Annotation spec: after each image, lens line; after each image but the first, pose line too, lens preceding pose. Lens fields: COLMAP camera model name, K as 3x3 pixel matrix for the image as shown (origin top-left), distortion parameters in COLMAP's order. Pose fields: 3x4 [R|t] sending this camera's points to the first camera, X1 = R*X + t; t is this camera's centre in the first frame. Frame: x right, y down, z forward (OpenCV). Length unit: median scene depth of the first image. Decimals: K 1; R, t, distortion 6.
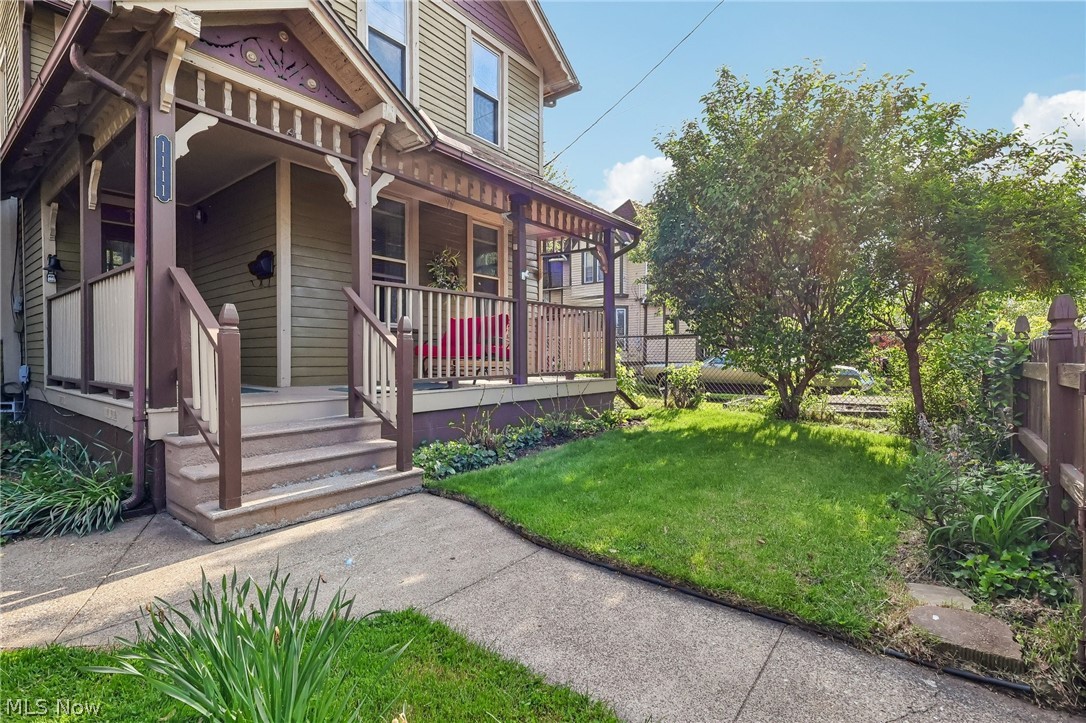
lens RADIAL K [[507.1, 0, 540.3], [0, 507.1, 352.9], [0, 0, 1]] dist [0.008226, -0.000444]
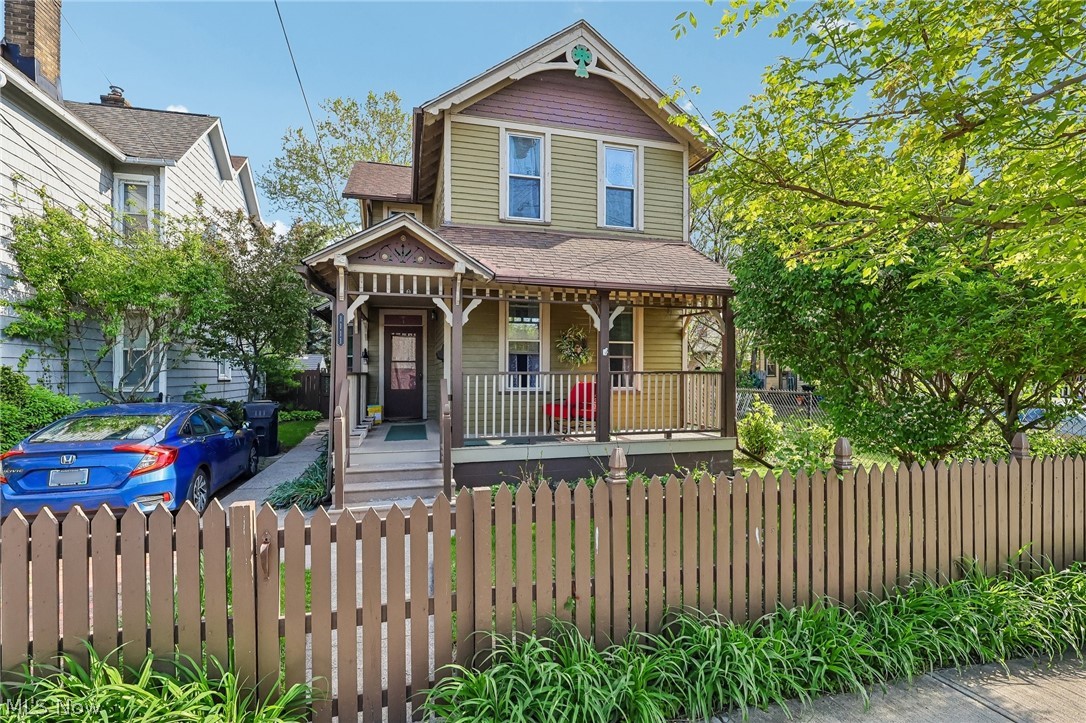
lens RADIAL K [[507.1, 0, 552.6], [0, 507.1, 372.6], [0, 0, 1]] dist [0.008226, -0.000444]
pose [[0.815435, 0.000132, -0.578849, 0.569084], [0.002931, 0.999986, 0.004357, -0.109836], [0.578841, -0.005250, 0.815423, -0.067556]]
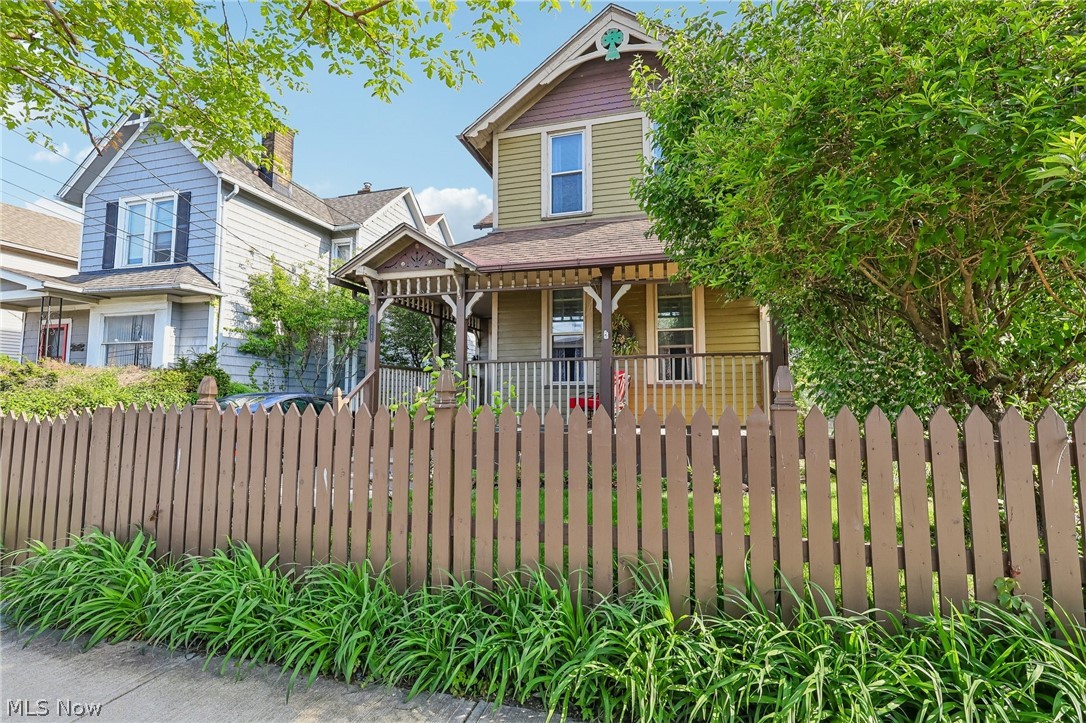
lens RADIAL K [[507.1, 0, 551.2], [0, 507.1, 363.3], [0, 0, 1]] dist [0.008226, -0.000444]
pose [[0.407790, -0.070939, -0.910316, 0.934498], [0.010372, 0.997273, -0.073069, -0.010342], [0.913017, 0.020355, 0.407413, 0.431779]]
